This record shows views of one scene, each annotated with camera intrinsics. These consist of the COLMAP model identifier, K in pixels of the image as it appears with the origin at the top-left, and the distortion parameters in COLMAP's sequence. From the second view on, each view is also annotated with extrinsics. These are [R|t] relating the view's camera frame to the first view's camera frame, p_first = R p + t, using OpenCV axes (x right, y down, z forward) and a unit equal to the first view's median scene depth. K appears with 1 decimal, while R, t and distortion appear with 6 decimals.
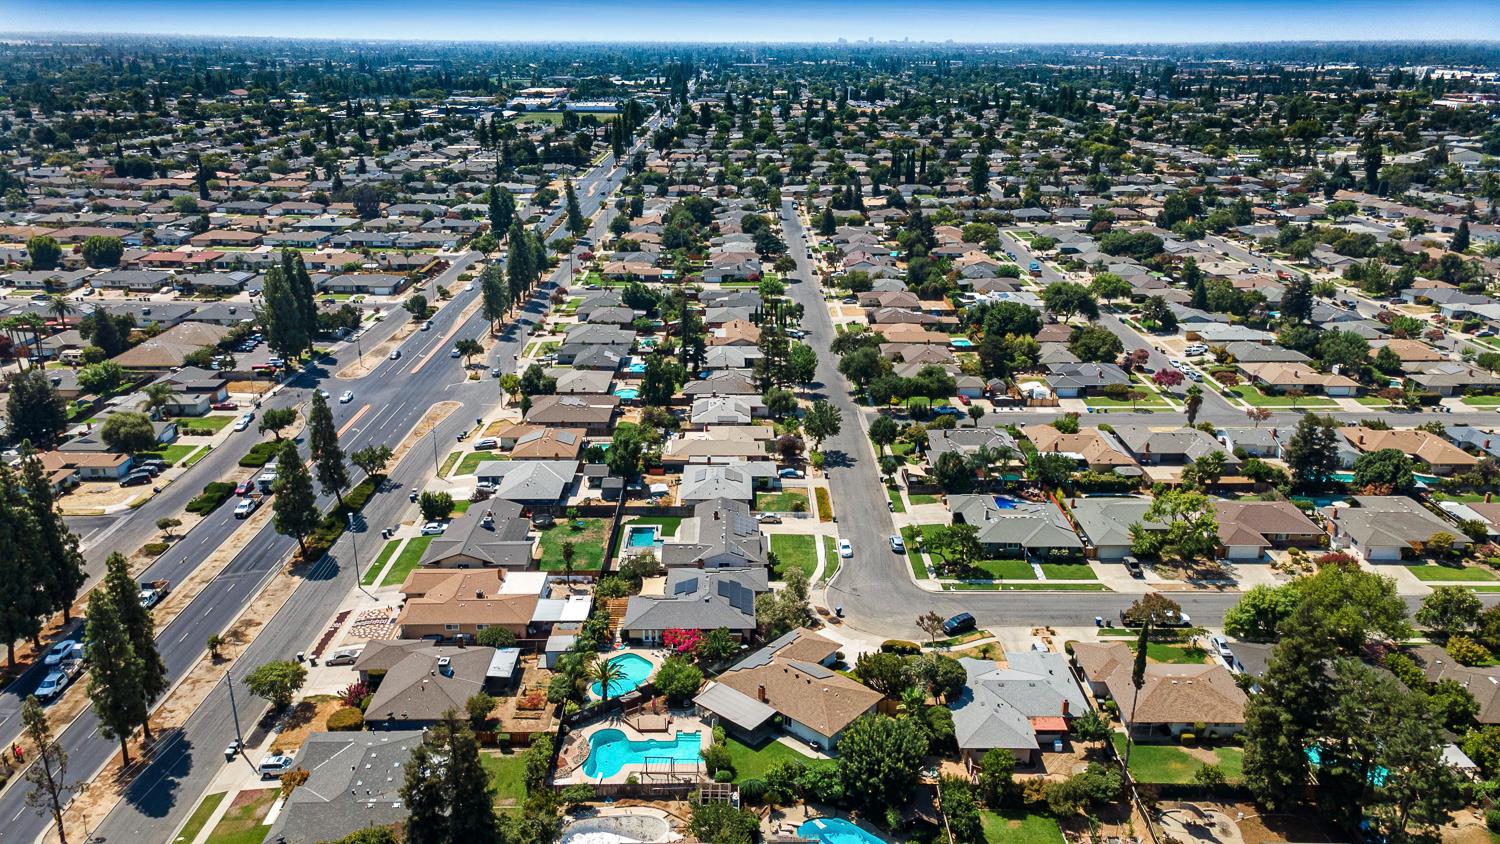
lens RADIAL K [[1104.5, 0, 750.0], [0, 1104.5, 422.0], [0, 0, 1]] dist [0.023300, 0.027463]
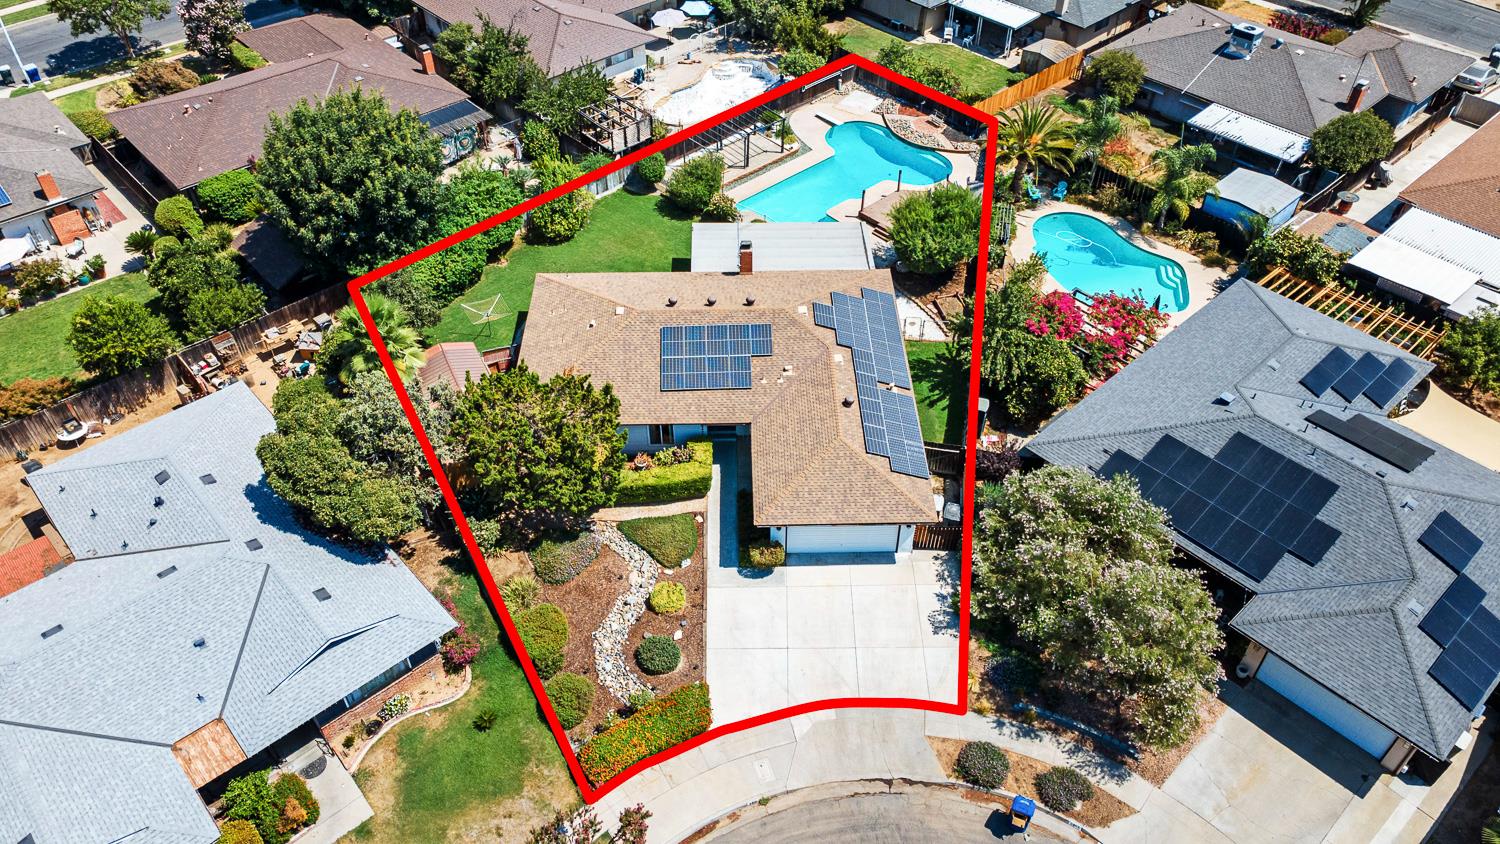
lens RADIAL K [[1104.5, 0, 750.0], [0, 1104.5, 422.0], [0, 0, 1]] dist [0.023300, 0.027463]
pose [[-0.741476, 0.454206, -0.493873, 0.164658], [-0.222189, 0.528312, 0.819462, -0.043448], [0.633123, 0.717345, -0.290811, 0.798605]]
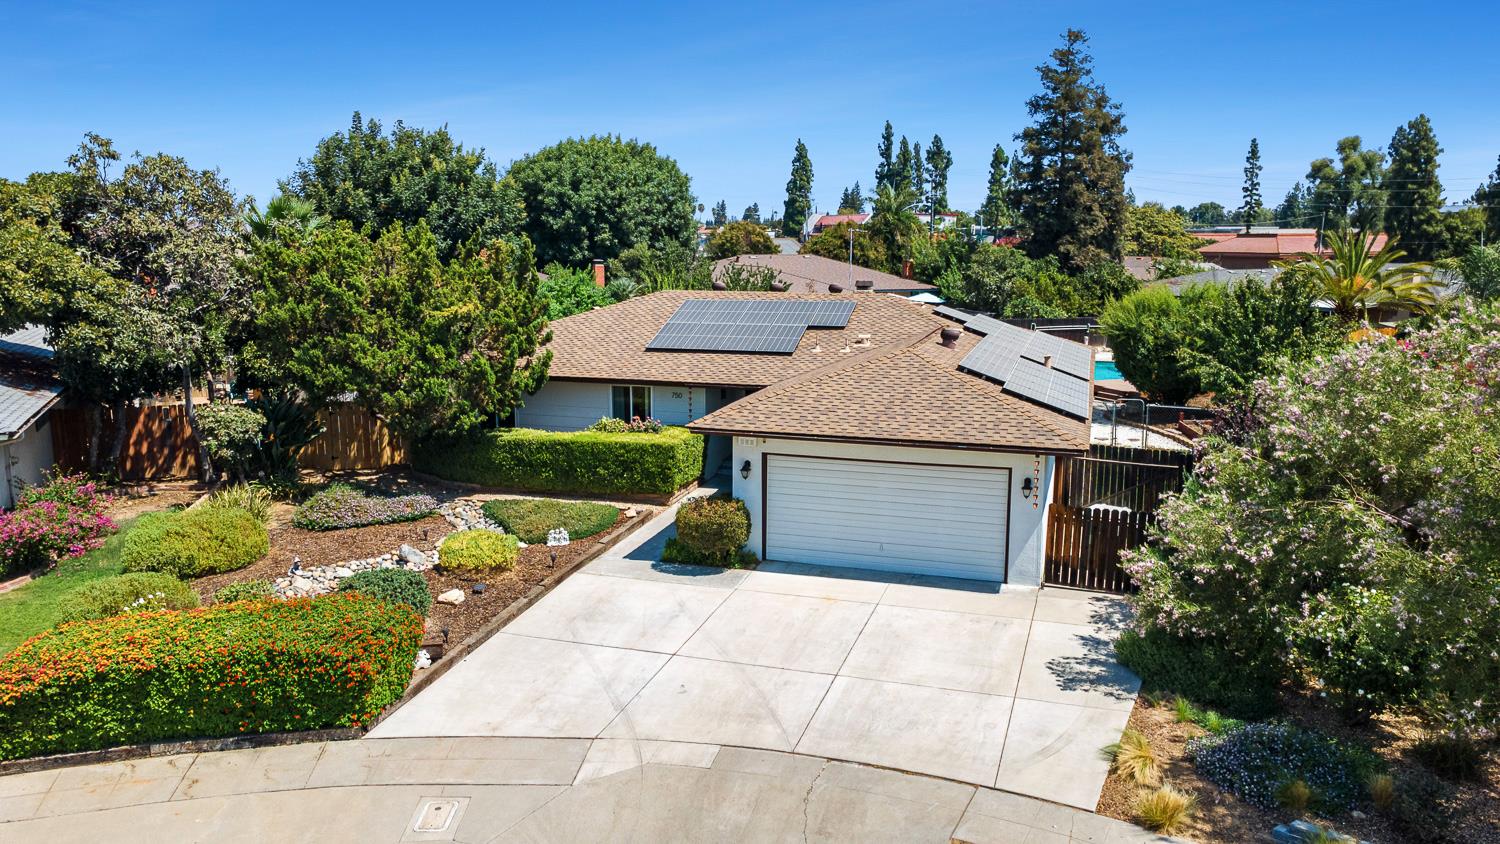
lens RADIAL K [[1104.5, 0, 750.0], [0, 1104.5, 422.0], [0, 0, 1]] dist [0.023300, 0.027463]
pose [[-0.916516, 0.057947, -0.395779, 0.099697], [-0.138365, 0.882441, 0.449615, 0.101078], [0.375305, 0.466841, -0.800753, 0.836928]]
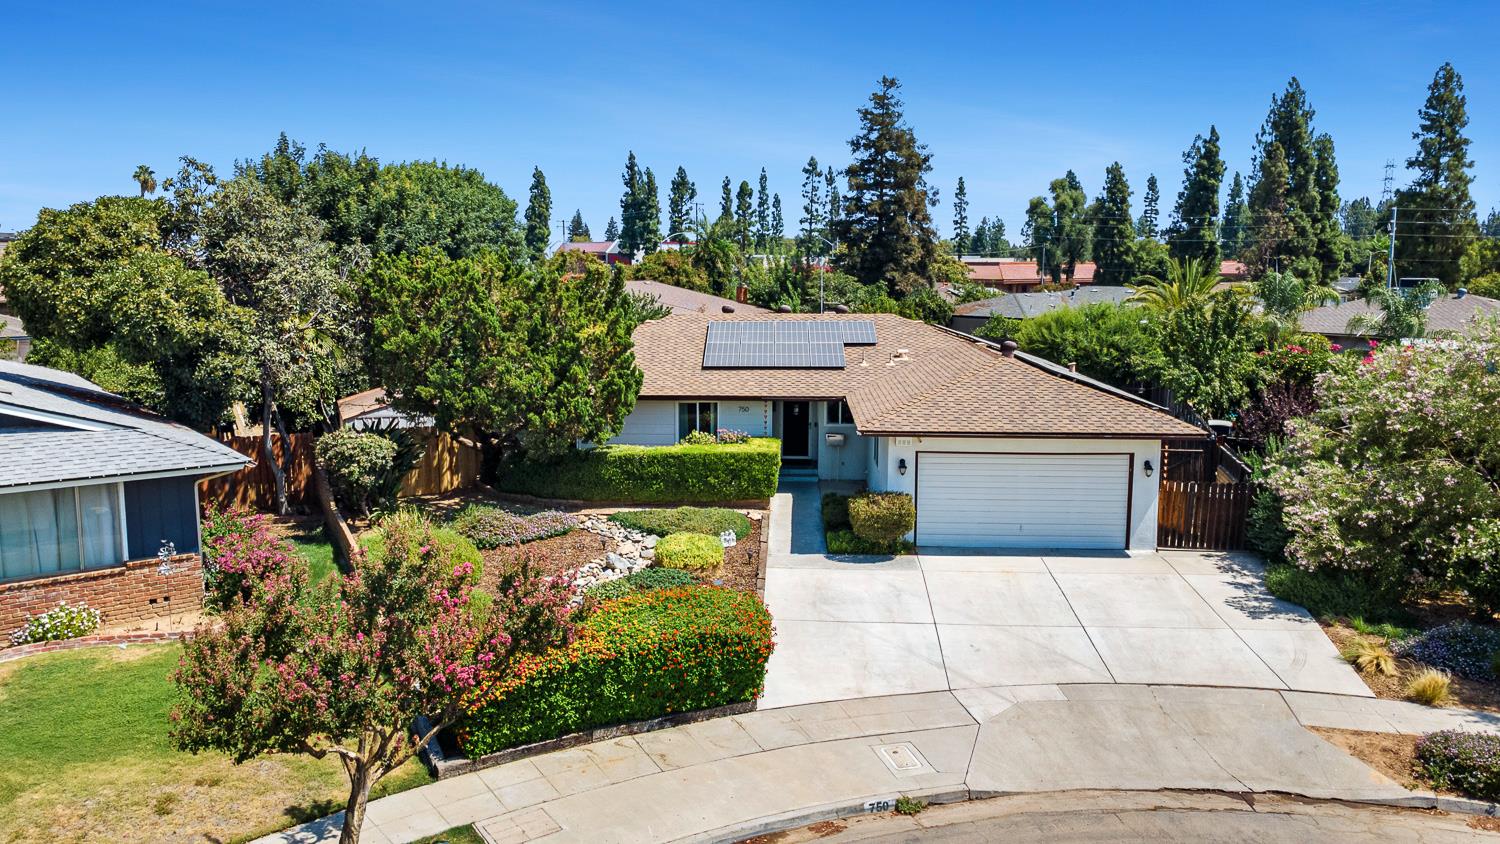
lens RADIAL K [[1104.5, 0, 750.0], [0, 1104.5, 422.0], [0, 0, 1]] dist [0.023300, 0.027463]
pose [[-0.779688, 0.080398, -0.620986, 0.146967], [-0.211285, 0.899782, 0.381774, 0.106189], [0.589445, 0.428870, -0.684562, 0.824075]]
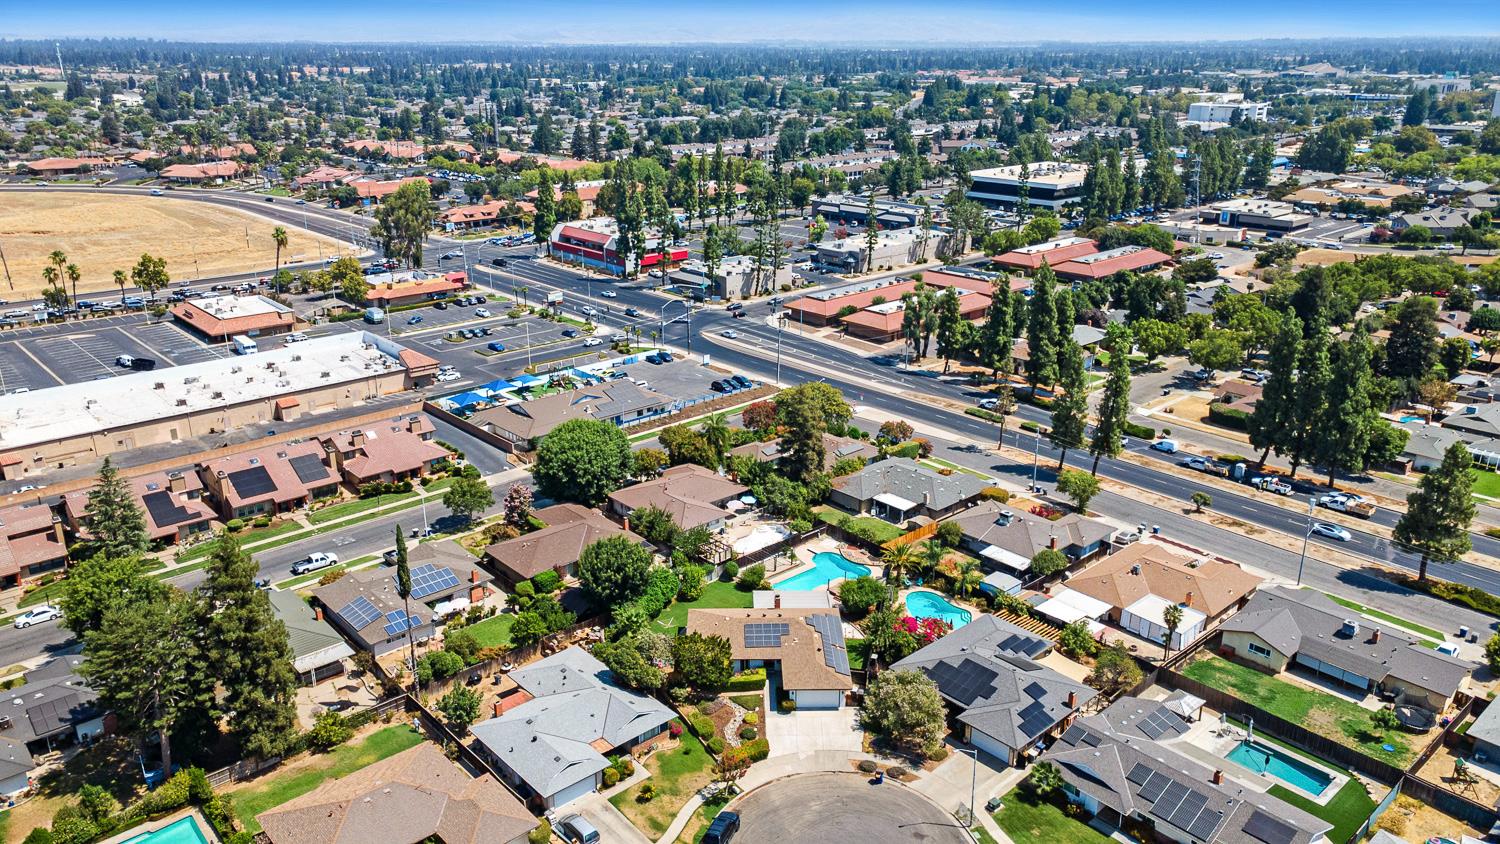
lens RADIAL K [[1127.7, 0, 750.0], [0, 1127.7, 422.0], [0, 0, 1]] dist [0.033430, 0.010755]
pose [[-0.744871, 0.216261, -0.631188, 0.429014], [-0.223315, 0.810643, 0.541284, -0.290778], [0.628727, 0.544140, -0.555530, 0.996999]]
